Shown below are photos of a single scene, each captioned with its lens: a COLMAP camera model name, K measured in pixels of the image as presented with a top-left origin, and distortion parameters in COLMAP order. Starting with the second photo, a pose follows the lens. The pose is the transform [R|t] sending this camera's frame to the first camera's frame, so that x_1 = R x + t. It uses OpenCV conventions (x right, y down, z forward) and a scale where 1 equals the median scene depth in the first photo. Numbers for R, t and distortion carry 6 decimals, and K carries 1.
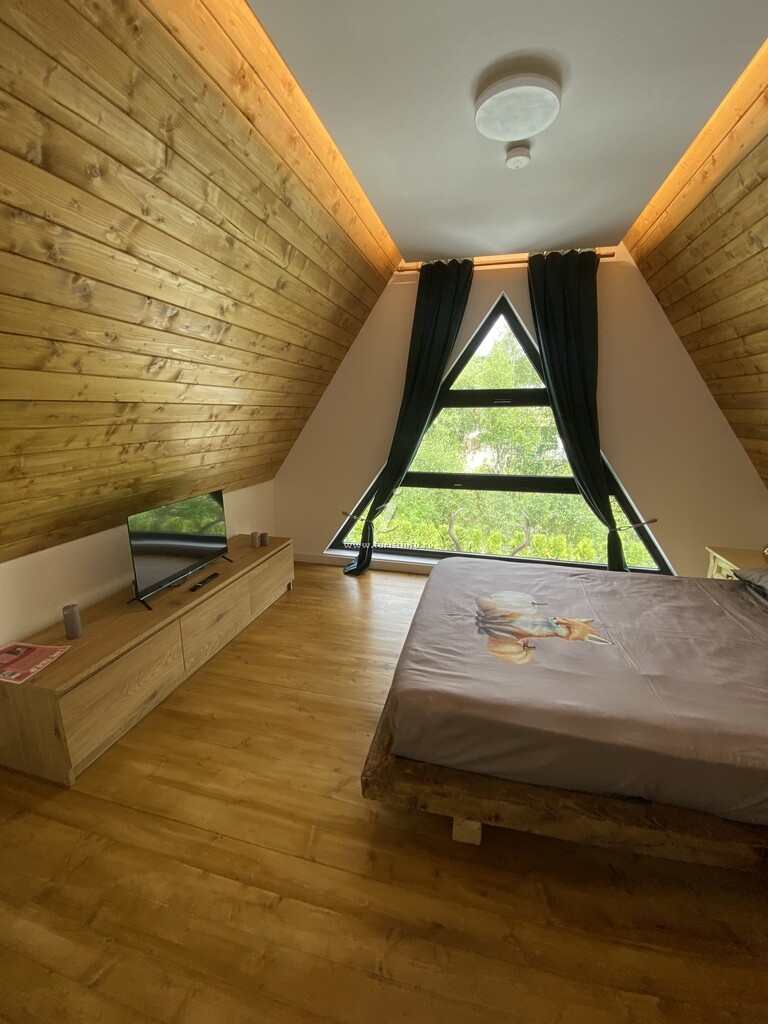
lens RADIAL K [[428.6, 0, 380.8], [0, 428.6, 500.0], [0, 0, 1]] dist [0.062948, -0.032853]
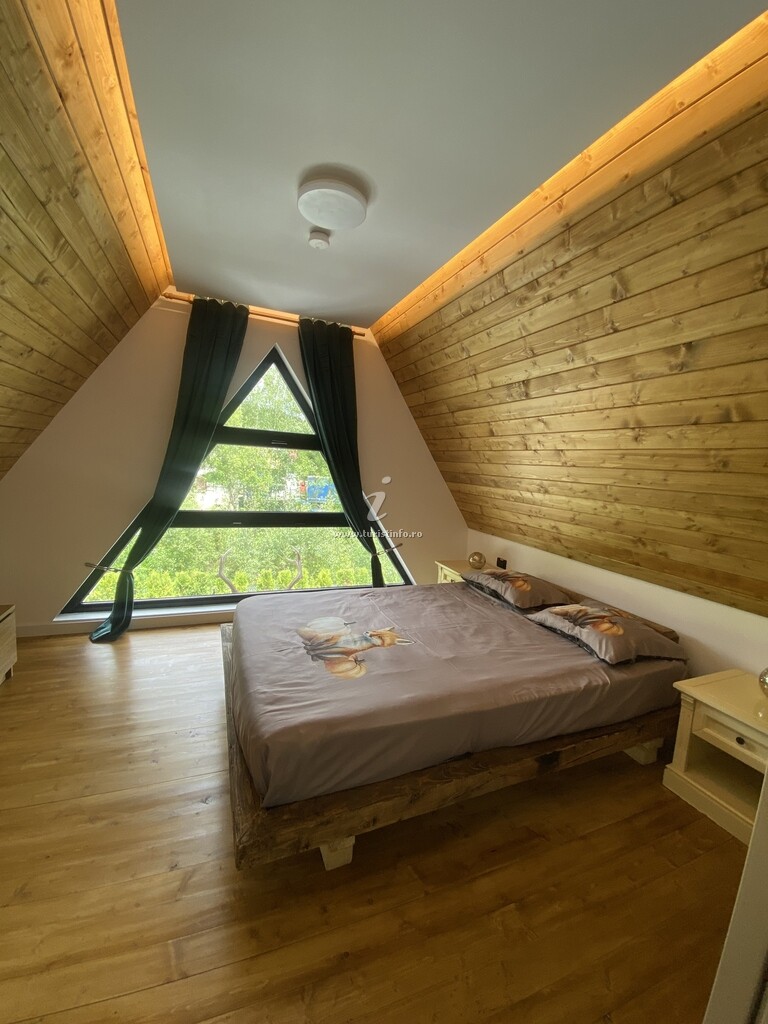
lens RADIAL K [[428.6, 0, 380.8], [0, 428.6, 500.0], [0, 0, 1]] dist [0.062948, -0.032853]
pose [[0.810106, -0.008180, 0.586227, -0.196471], [0.063381, 0.995265, -0.073698, 0.008254], [-0.582848, 0.096859, 0.806788, 0.022329]]
